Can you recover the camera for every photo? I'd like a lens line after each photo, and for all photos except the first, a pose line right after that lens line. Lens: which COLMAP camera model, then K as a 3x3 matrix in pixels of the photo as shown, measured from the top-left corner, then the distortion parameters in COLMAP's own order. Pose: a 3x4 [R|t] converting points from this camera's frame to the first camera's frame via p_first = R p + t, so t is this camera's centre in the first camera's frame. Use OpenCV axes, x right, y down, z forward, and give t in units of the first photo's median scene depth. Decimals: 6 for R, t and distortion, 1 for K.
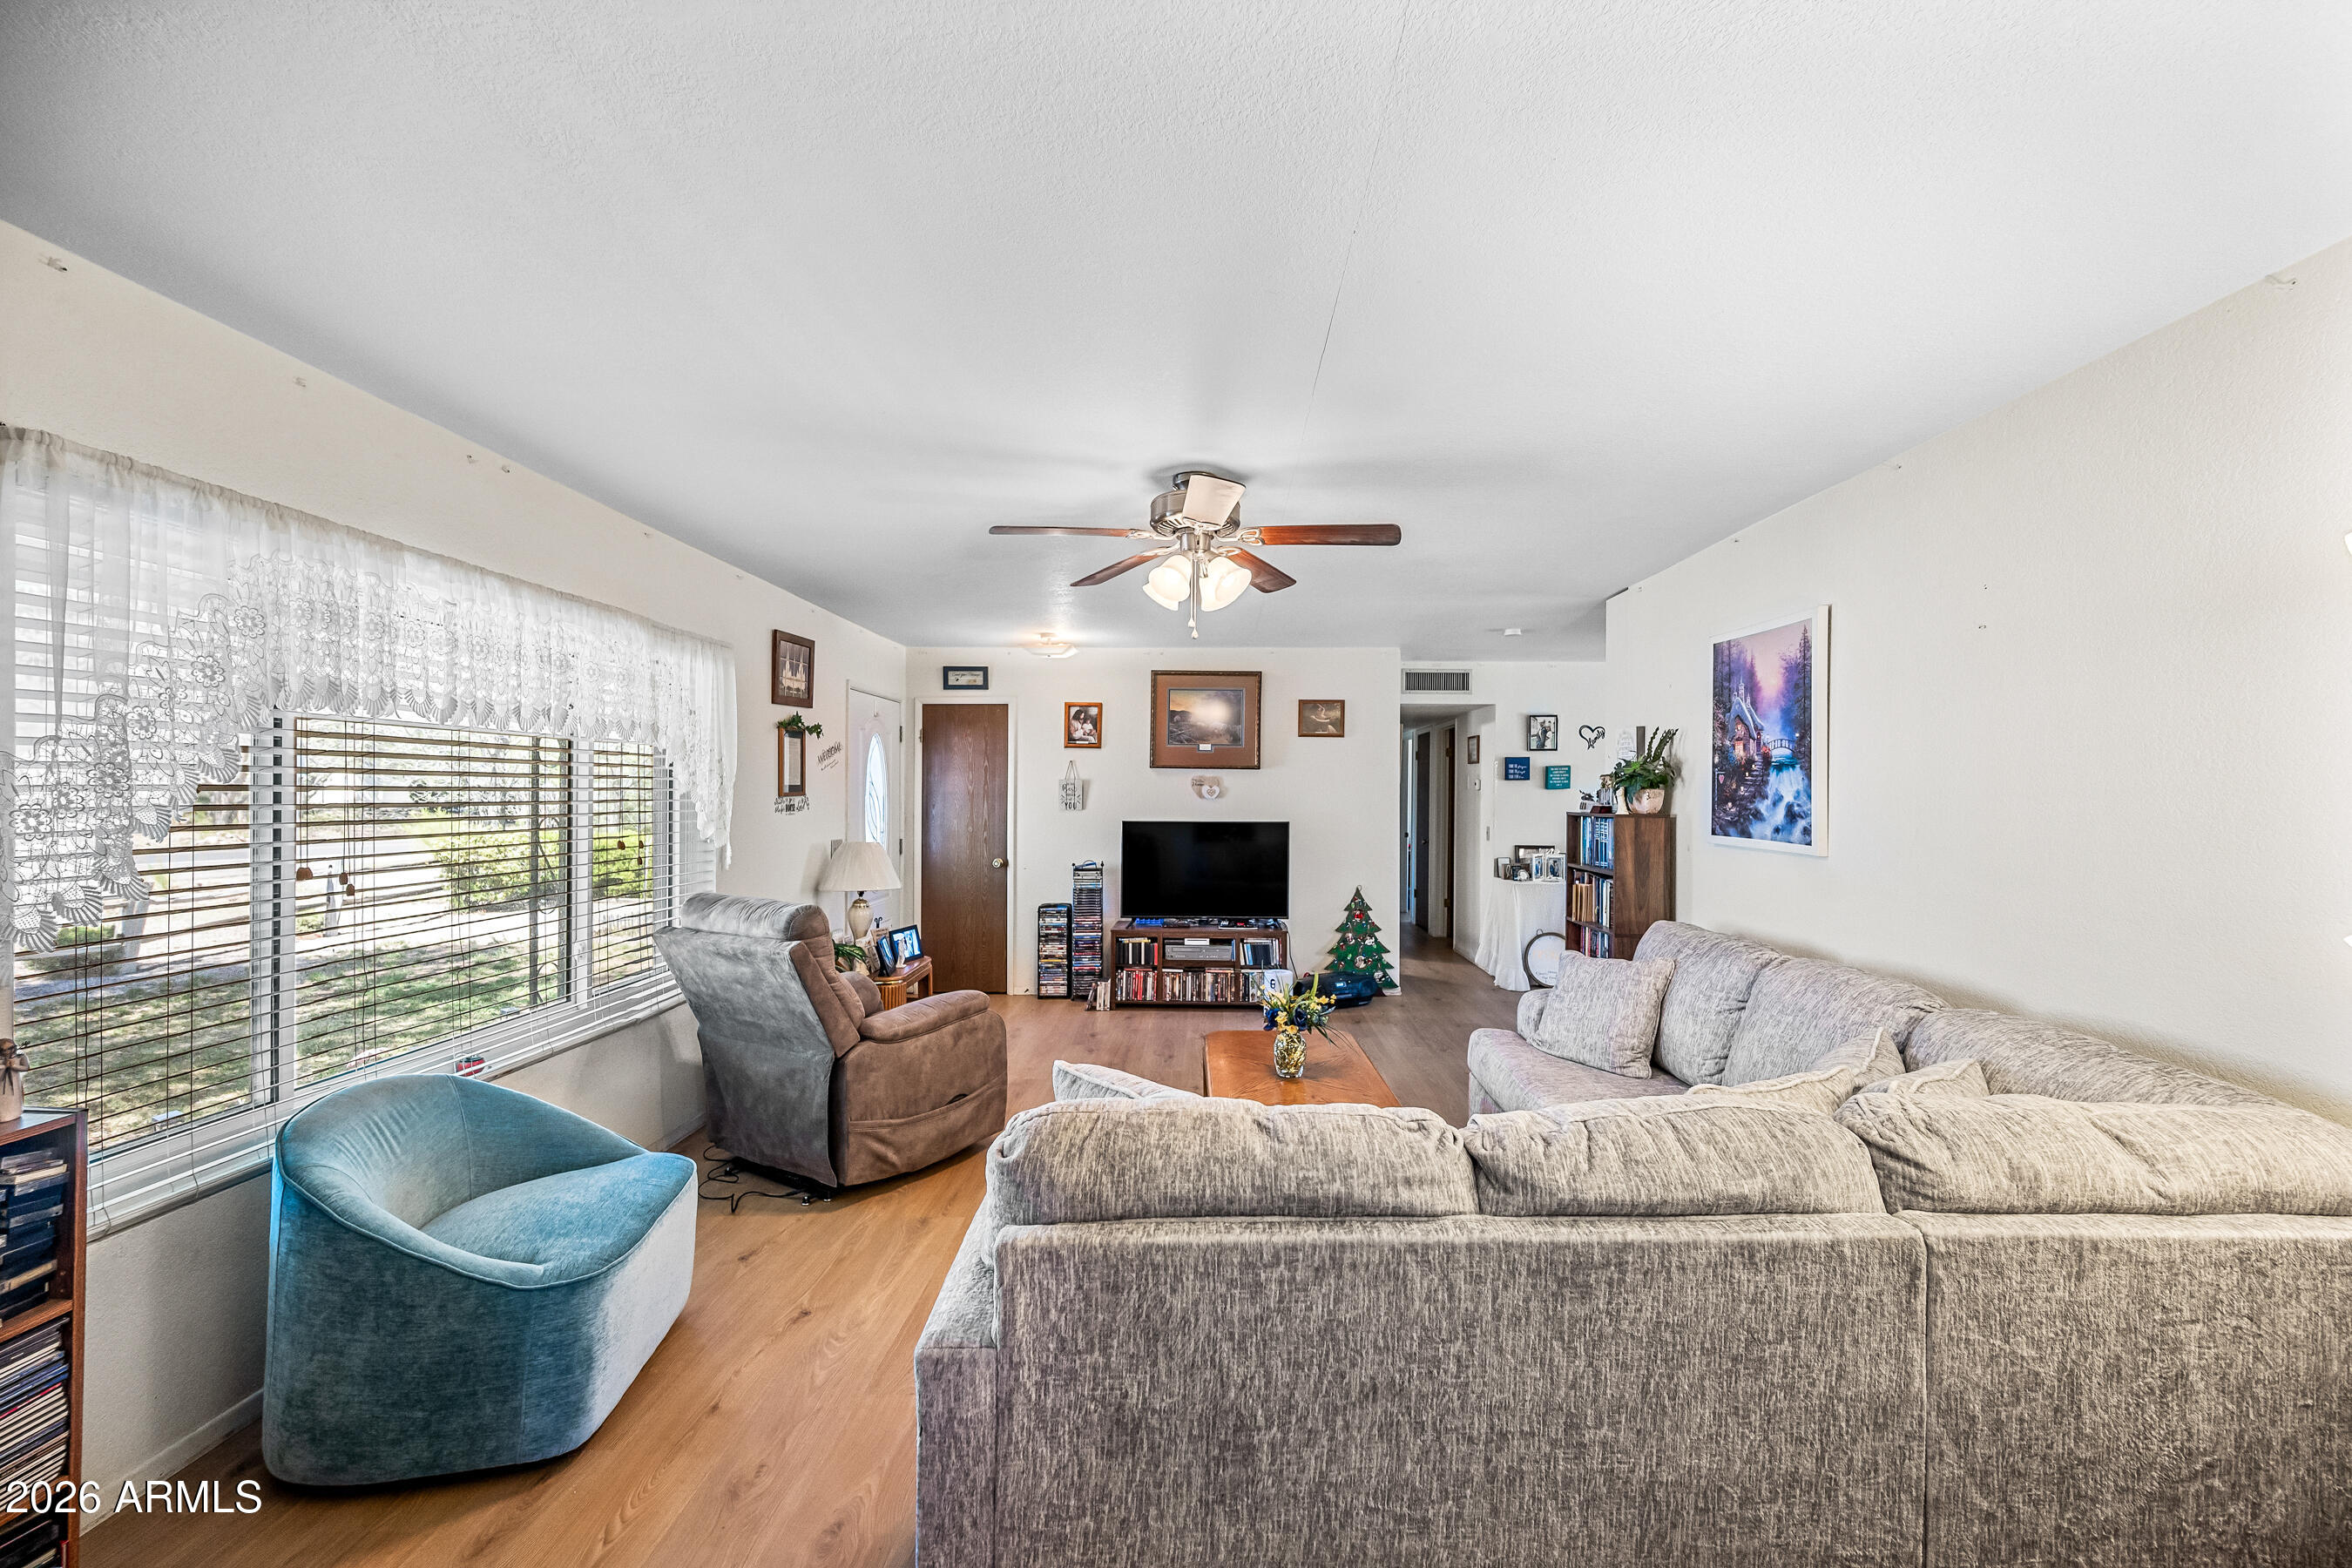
lens RADIAL K [[934.2, 0, 1208.7], [0, 934.2, 790.8], [0, 0, 1]] dist [-0.000030, 0.000044]
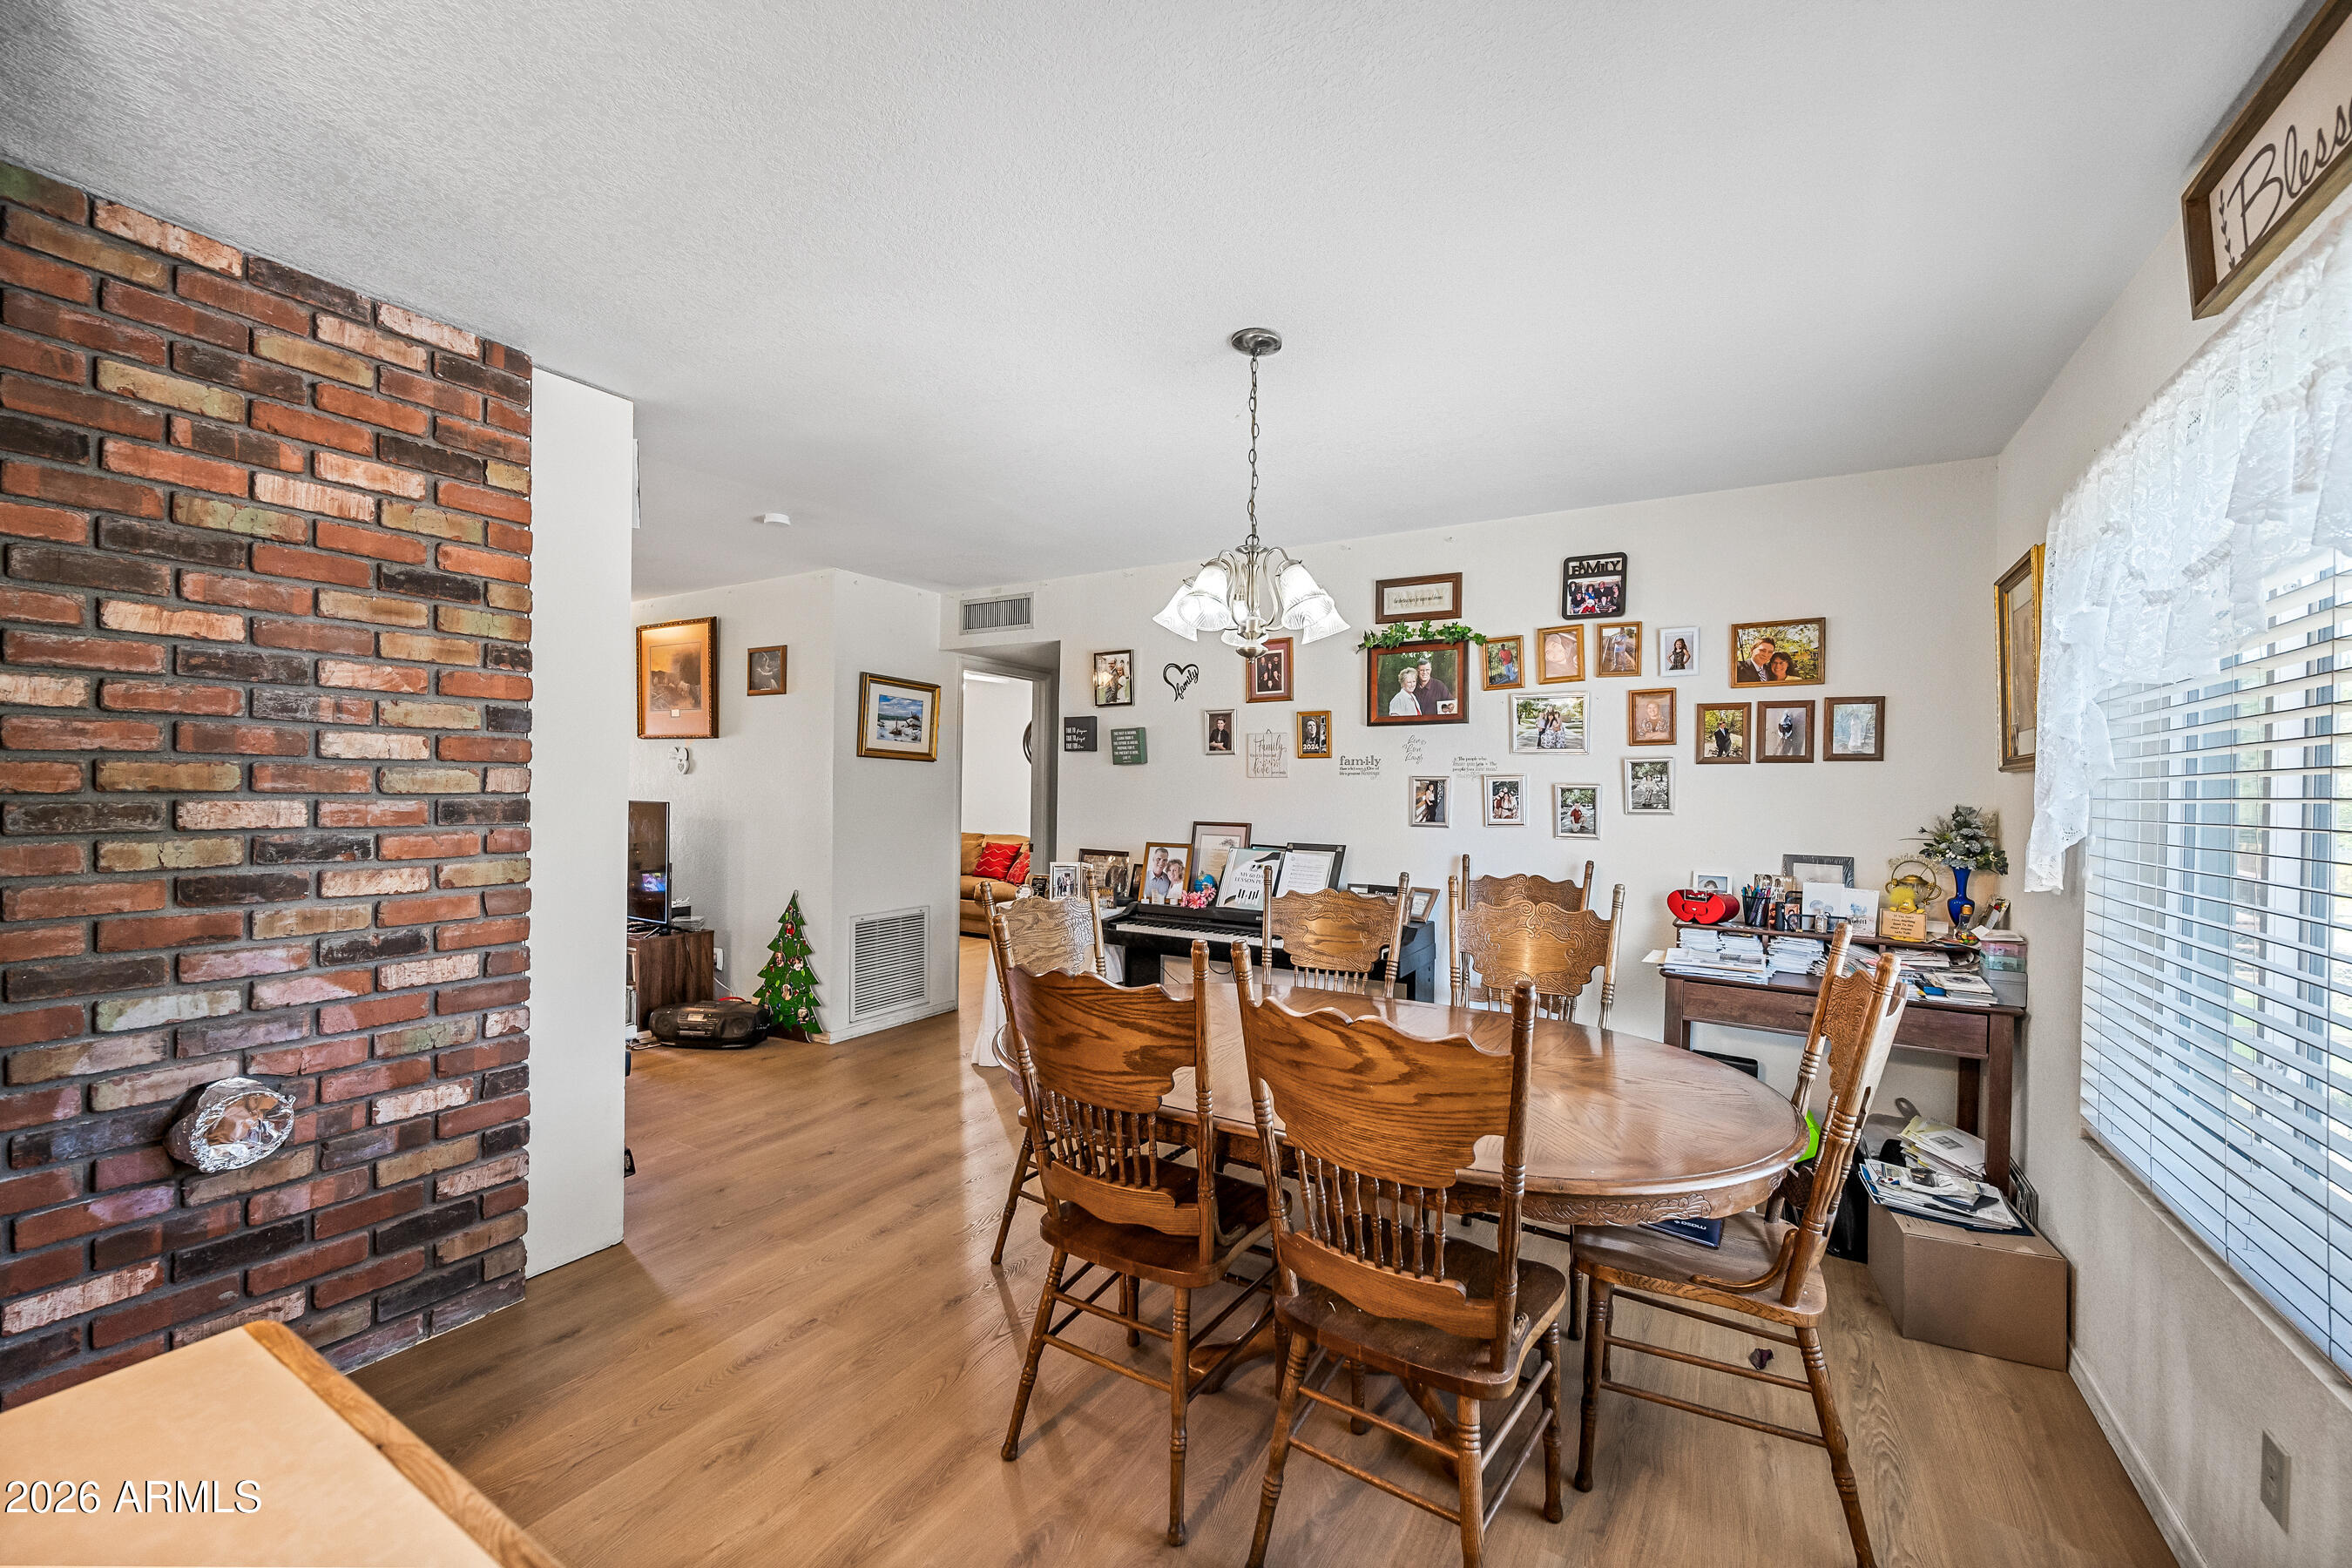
lens RADIAL K [[937.1, 0, 1188.3], [0, 937.1, 784.1], [0, 0, 1]] dist [-0.000975, -0.000144]
pose [[0.856738, 0.009295, -0.515668, 0.886272], [-0.011637, 0.999931, -0.001310, 0.014156], [0.515621, 0.007123, 0.856787, 0.557684]]
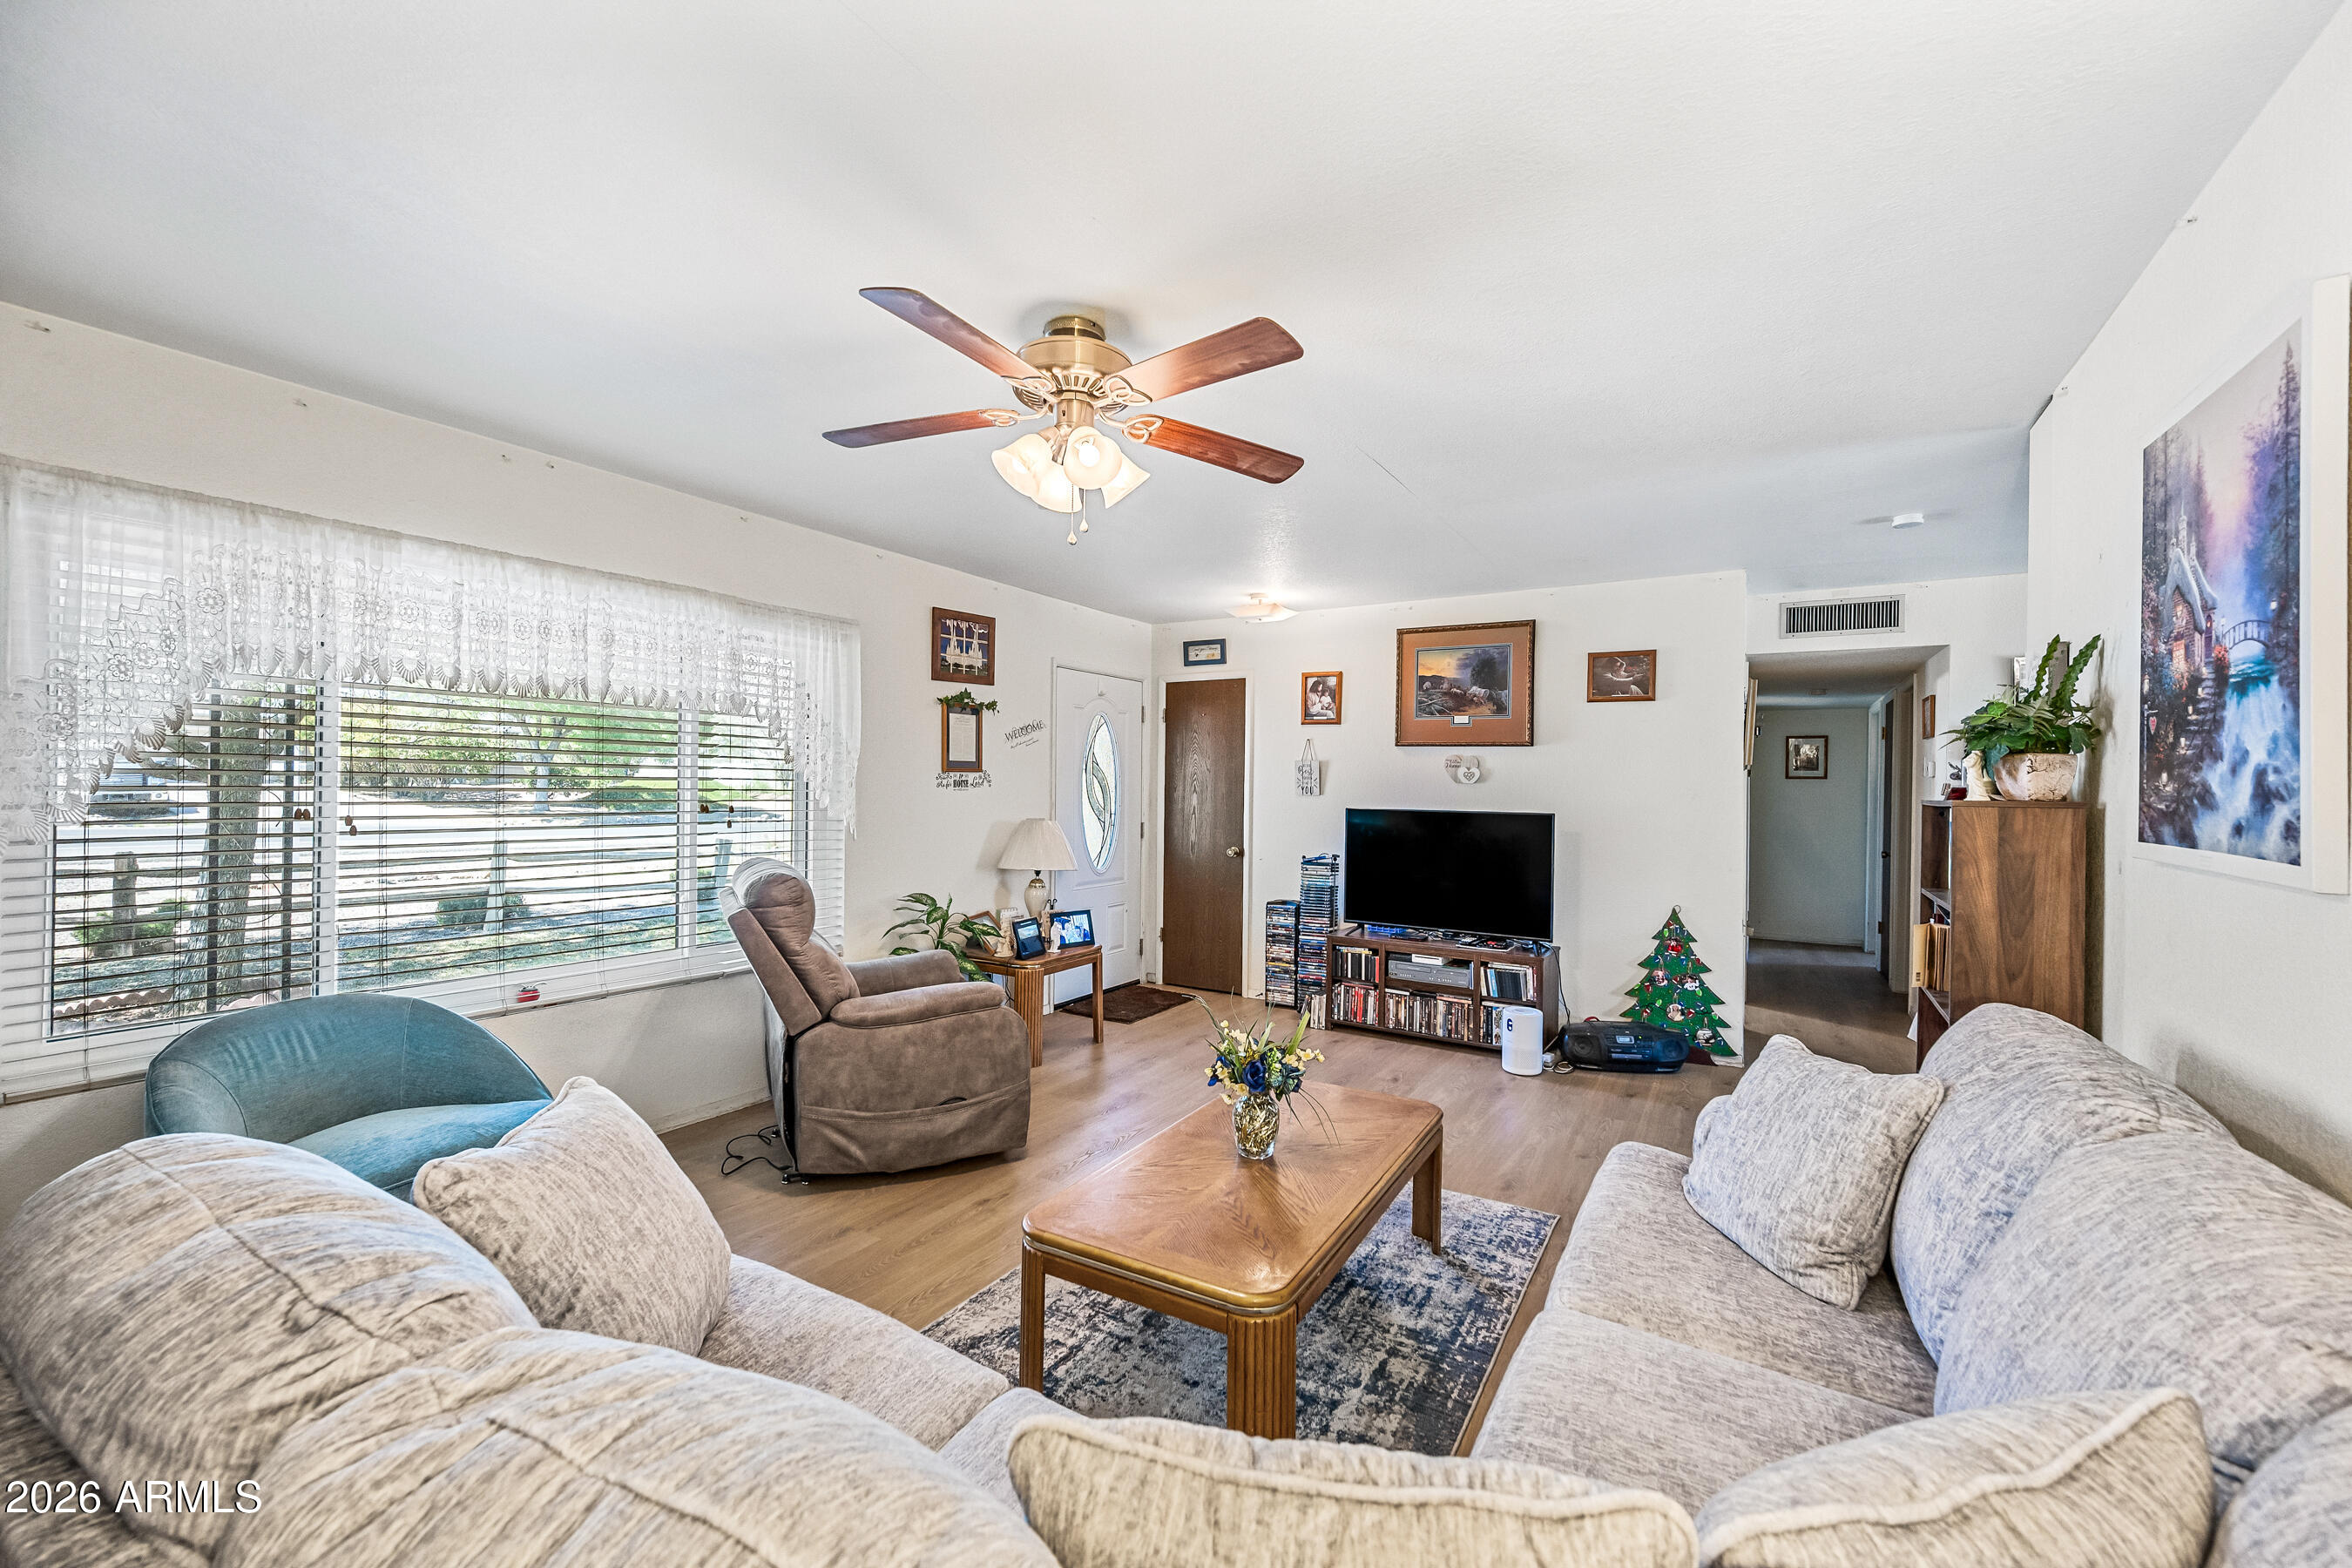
lens RADIAL K [[937.1, 0, 1188.3], [0, 937.1, 784.1], [0, 0, 1]] dist [-0.000975, -0.000144]
pose [[0.858392, 0.008154, -0.512929, 0.223933], [-0.011352, 0.999931, -0.003101, 0.015091], [0.512869, 0.008484, 0.858425, 0.200602]]
